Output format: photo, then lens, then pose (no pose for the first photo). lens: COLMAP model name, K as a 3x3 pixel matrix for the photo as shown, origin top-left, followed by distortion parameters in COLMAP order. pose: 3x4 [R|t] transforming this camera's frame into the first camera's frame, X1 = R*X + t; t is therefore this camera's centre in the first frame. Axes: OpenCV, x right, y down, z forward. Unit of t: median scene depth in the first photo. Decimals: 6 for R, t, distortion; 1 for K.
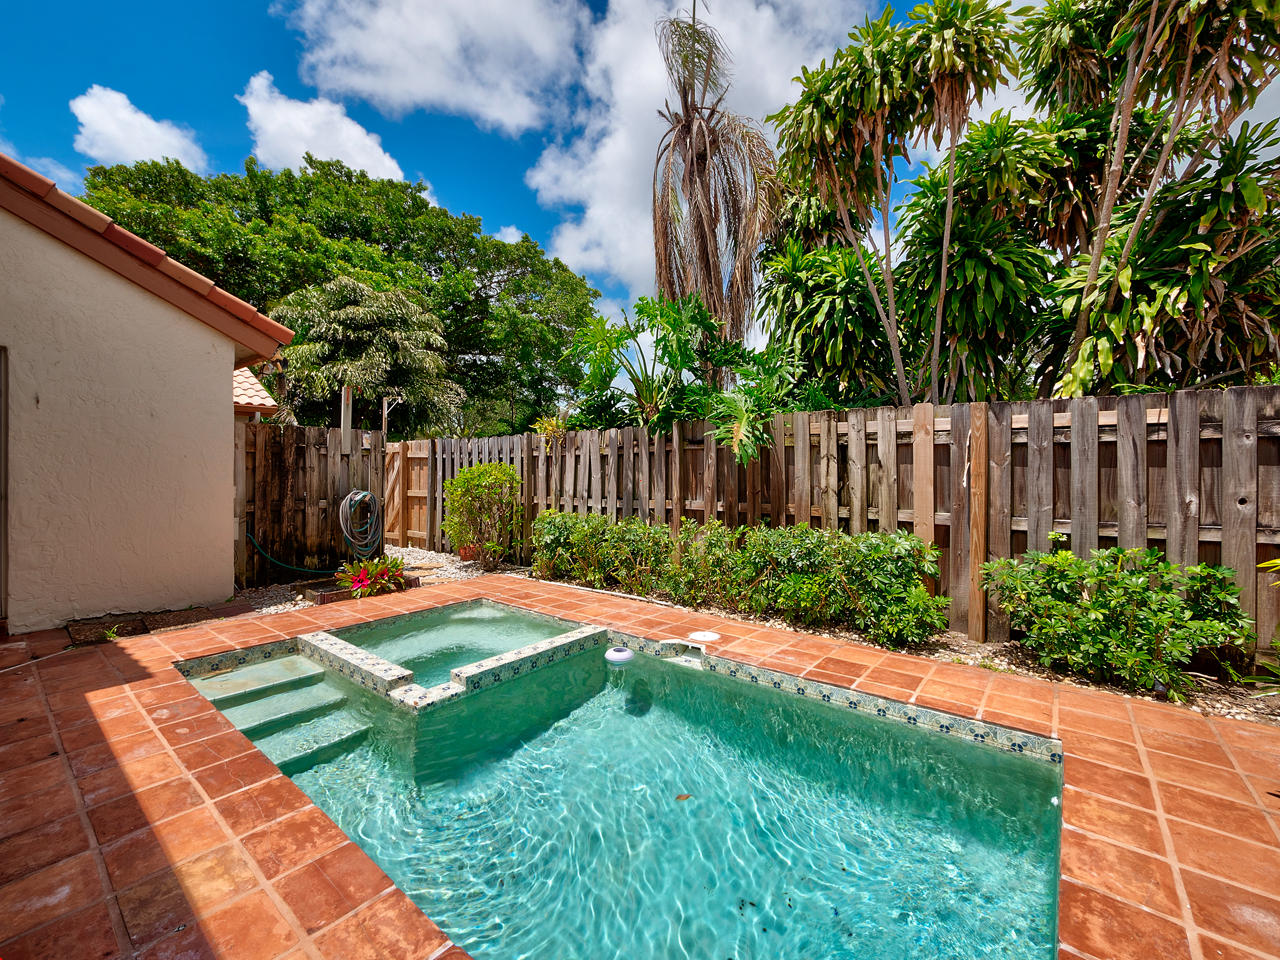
lens RADIAL K [[537.5, 0, 630.7], [0, 537.5, 470.0], [0, 0, 1]] dist [-0.009010, 0.001839]
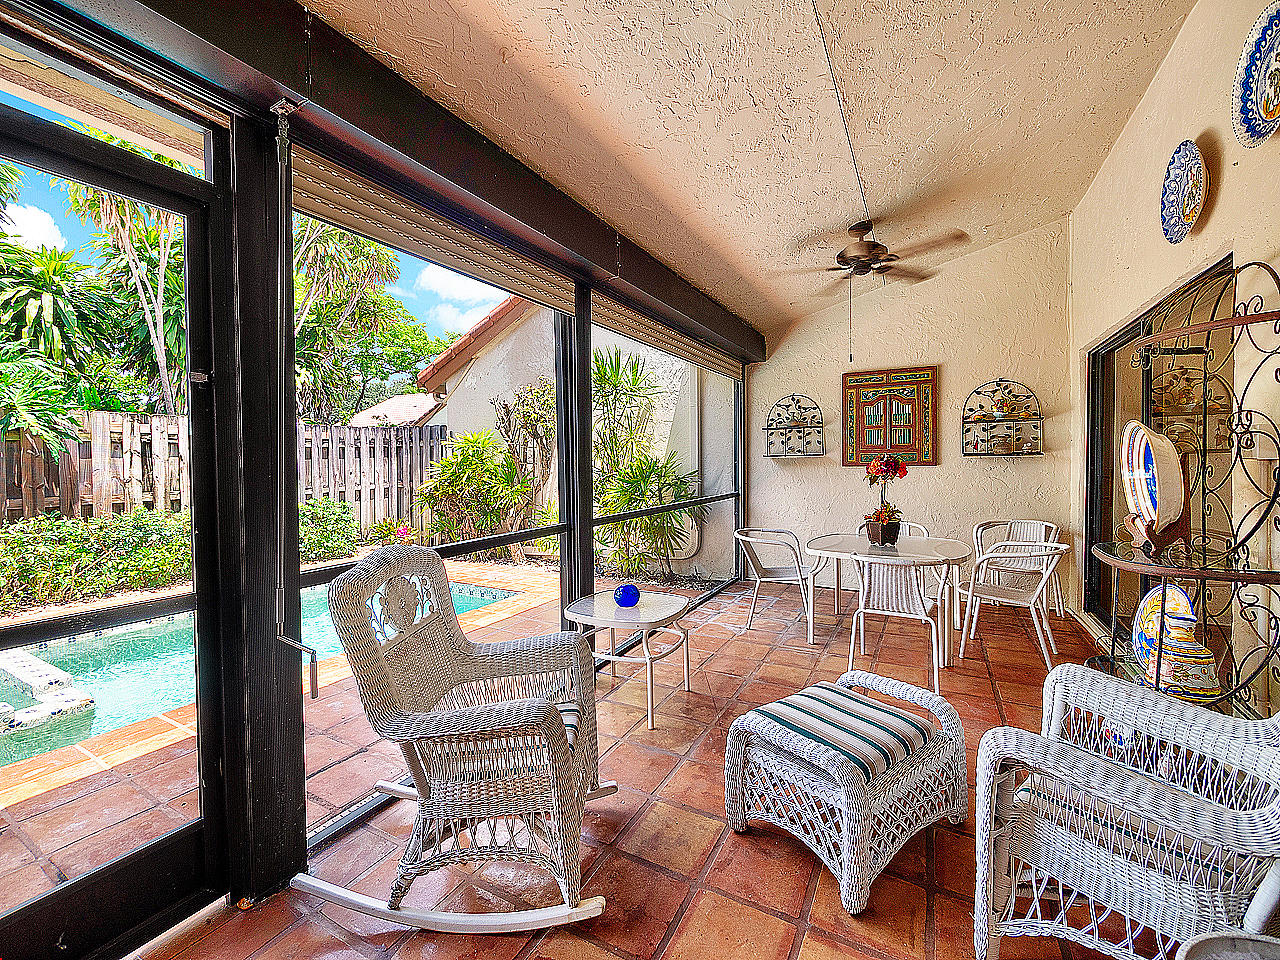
lens RADIAL K [[537.5, 0, 638.5], [0, 537.5, 469.8], [0, 0, 1]] dist [-0.009010, 0.001839]
pose [[-0.181576, -0.024647, 0.983068, -1.126389], [0.005183, 0.999648, 0.026021, -0.010551], [-0.983363, 0.009820, -0.181385, 0.118240]]
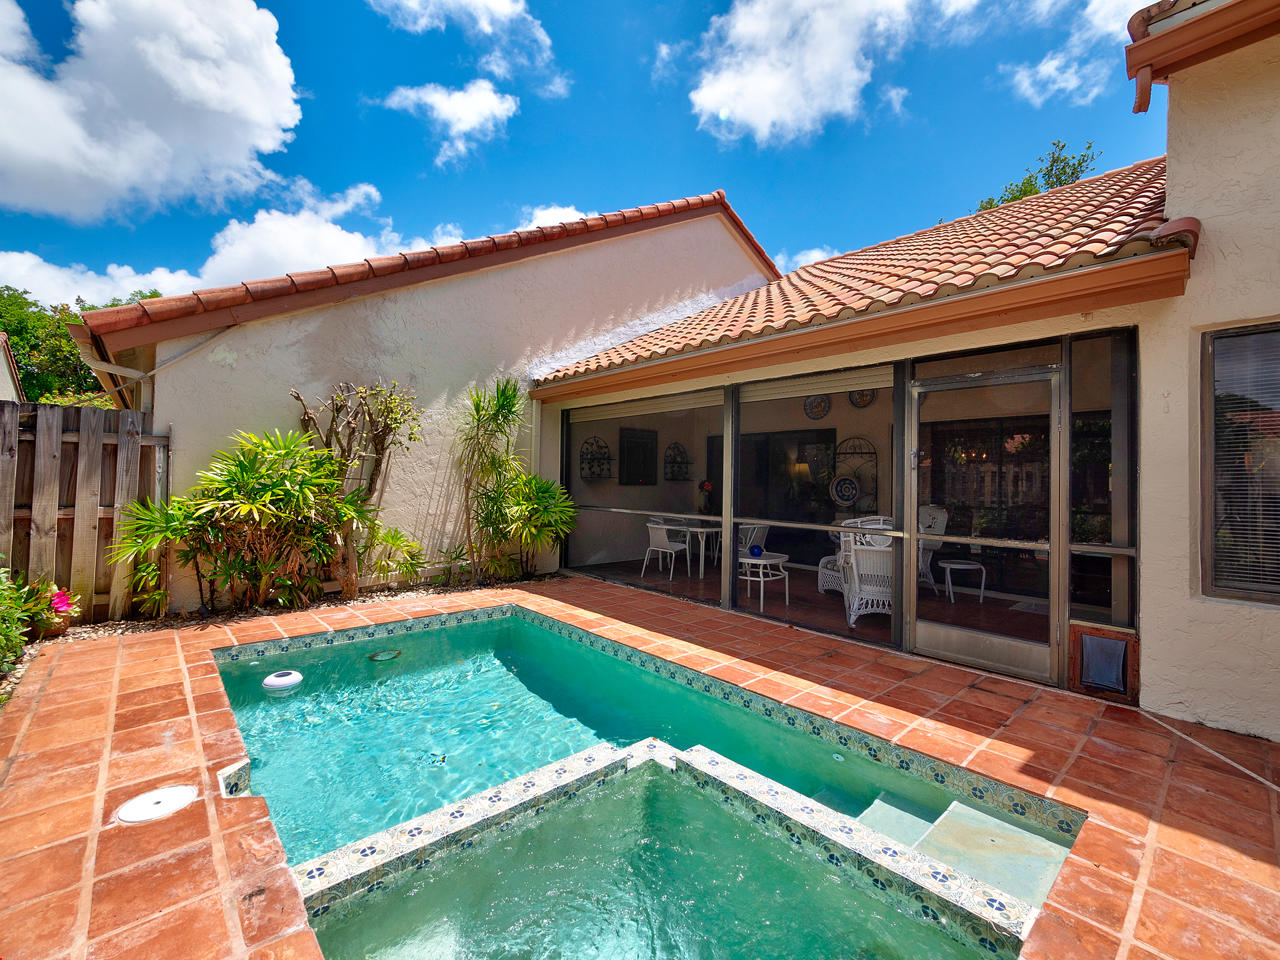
lens RADIAL K [[537.5, 0, 631.9], [0, 537.5, 472.9], [0, 0, 1]] dist [-0.009010, 0.001839]
pose [[-0.986954, -0.021596, 0.159545, -0.360752], [-0.024357, 0.999585, -0.015371, -0.000693], [-0.159147, -0.019057, -0.987071, 1.387273]]
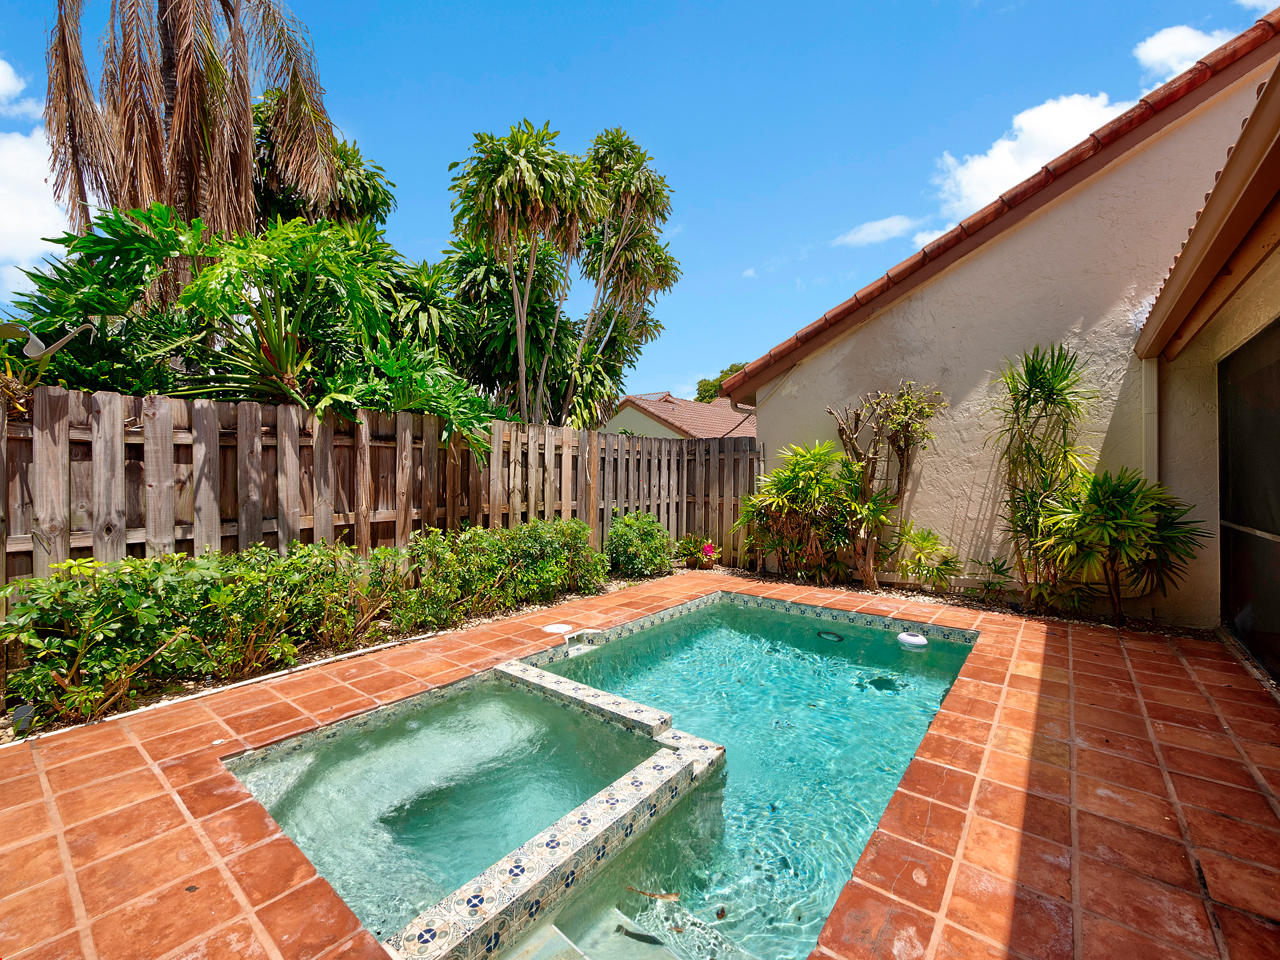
lens RADIAL K [[537.5, 0, 637.3], [0, 537.5, 473.4], [0, 0, 1]] dist [-0.009010, 0.001839]
pose [[-0.008158, -0.004921, 0.999955, -0.912144], [-0.008095, 0.999955, 0.004855, -0.006854], [-0.999934, -0.008055, -0.008197, 0.829302]]
